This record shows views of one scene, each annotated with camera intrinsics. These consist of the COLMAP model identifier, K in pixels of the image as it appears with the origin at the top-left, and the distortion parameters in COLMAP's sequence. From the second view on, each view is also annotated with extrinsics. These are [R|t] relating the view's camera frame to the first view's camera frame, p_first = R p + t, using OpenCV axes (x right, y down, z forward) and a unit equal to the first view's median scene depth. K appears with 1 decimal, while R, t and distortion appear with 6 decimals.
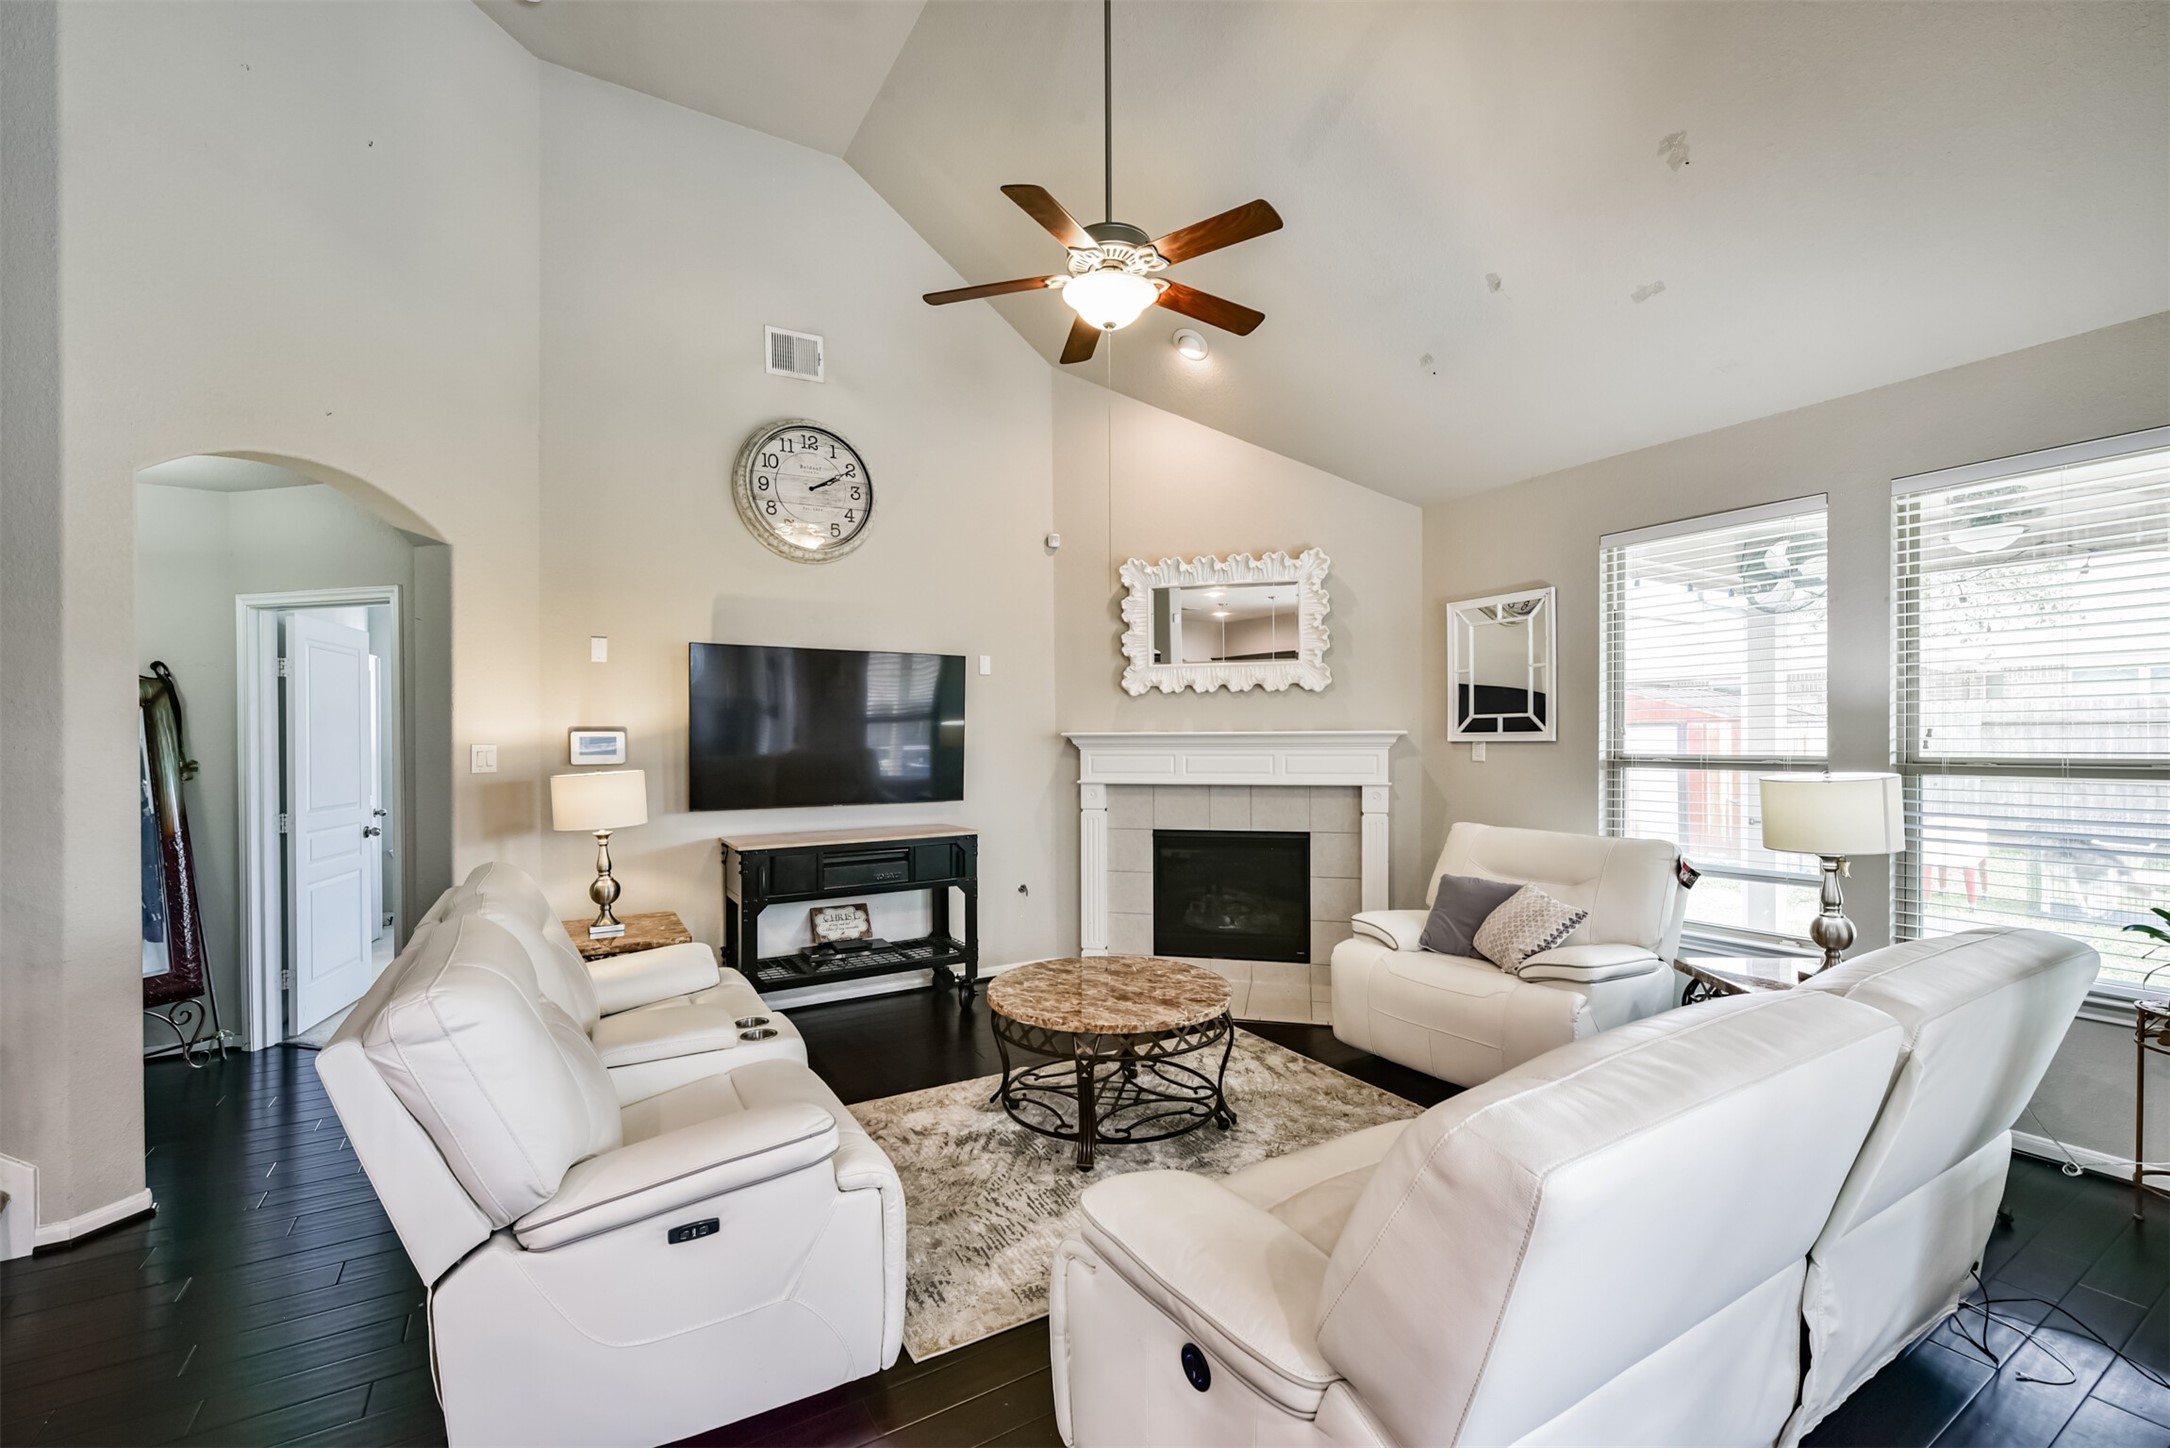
lens RADIAL K [[905.2, 0, 1090.1], [0, 905.2, 741.3], [0, 0, 1]] dist [0.001735, 0.000135]
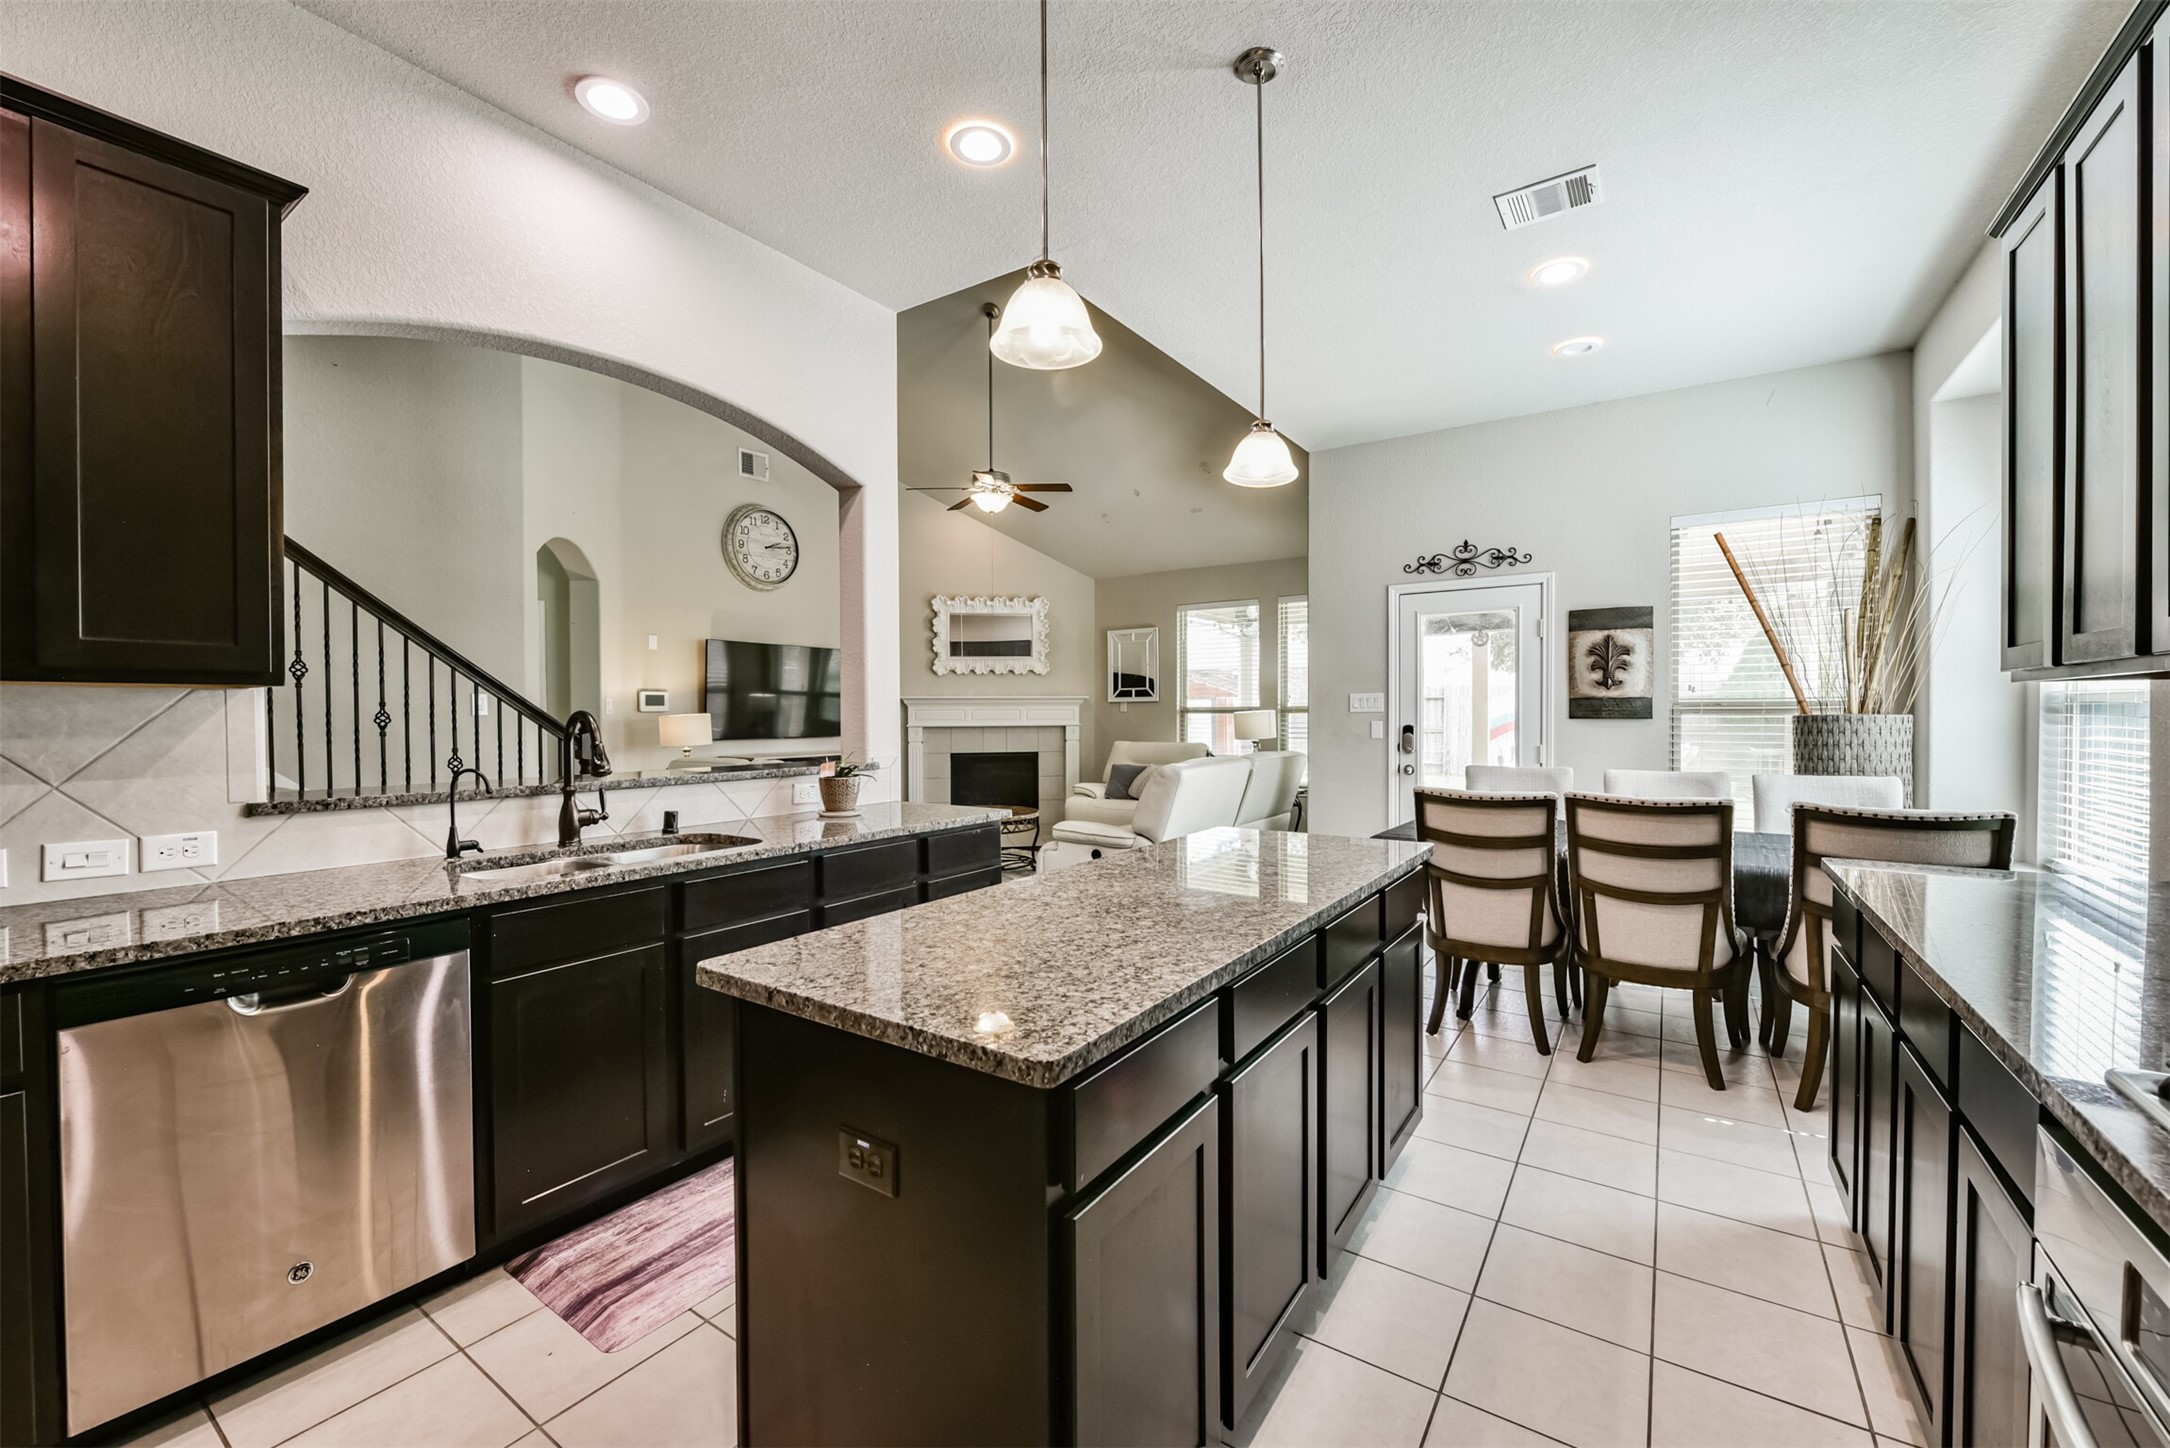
lens RADIAL K [[853.5, 0, 1086.6], [0, 853.5, 724.4], [0, 0, 1]] dist [0.007861, -0.000021]
pose [[0.909707, -0.004750, 0.415223, -0.421088], [0.000637, 0.999949, 0.010042, 0.030461], [-0.415249, -0.008871, 0.909664, -0.670414]]
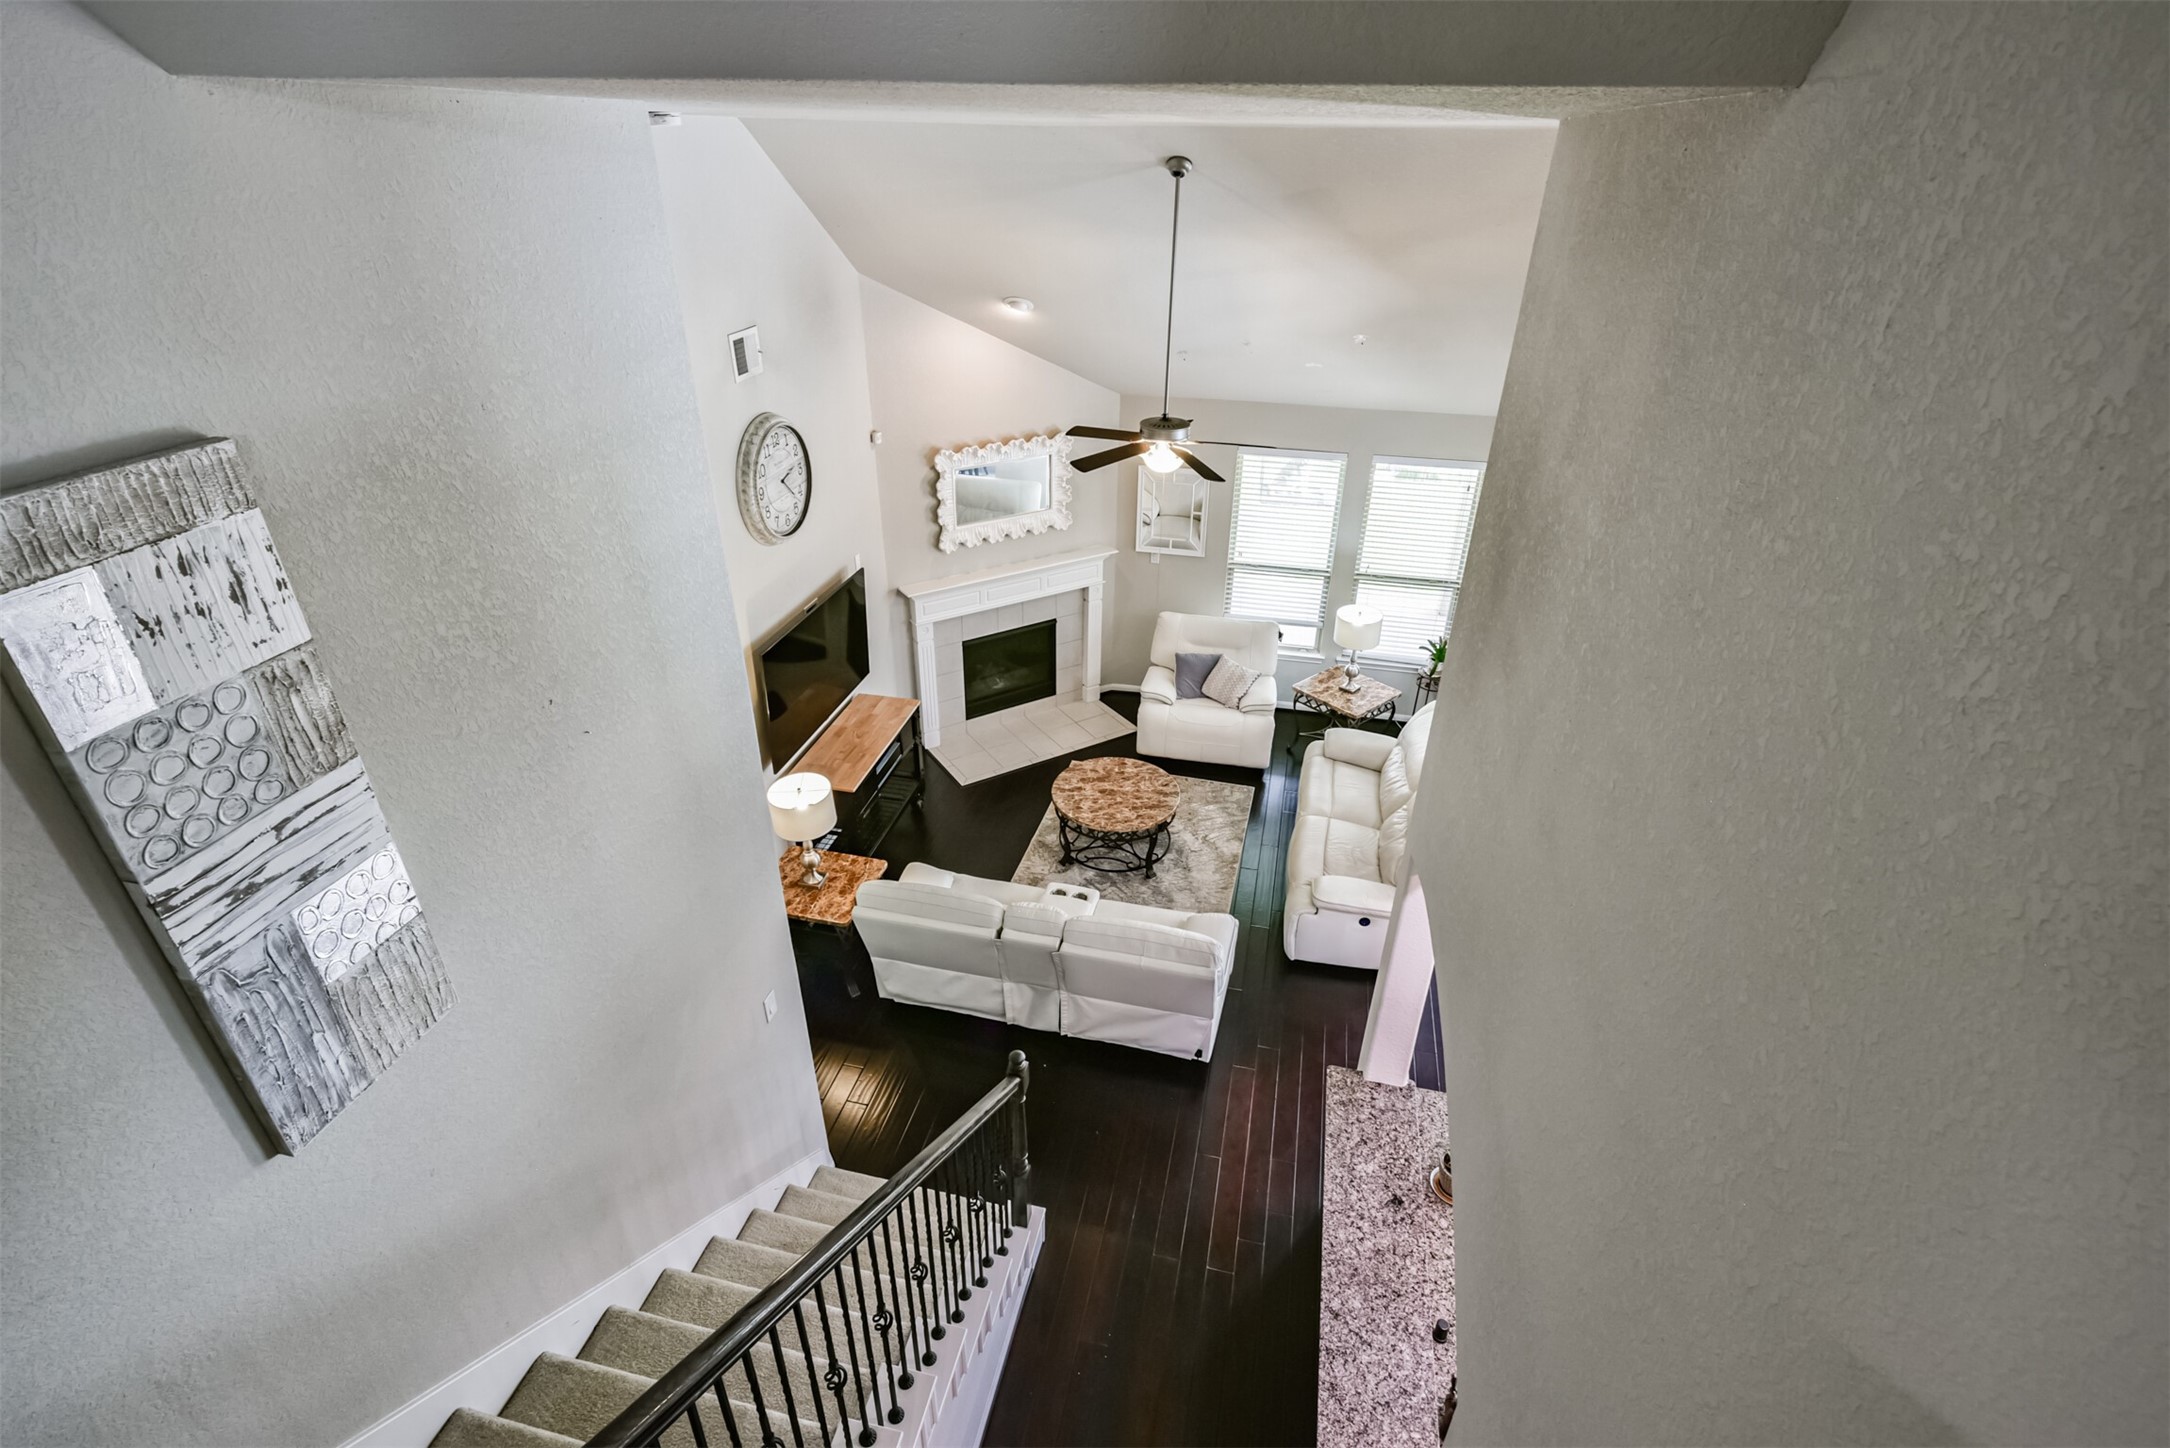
lens RADIAL K [[1026.7, 0, 1086.9], [0, 1026.7, 721.0], [0, 0, 1]] dist [-0.005424, -0.000130]
pose [[0.699283, -0.339281, 0.629199, -0.935434], [-0.015268, 0.872900, 0.487660, -0.638541], [-0.714682, -0.350619, 0.605224, -0.144105]]
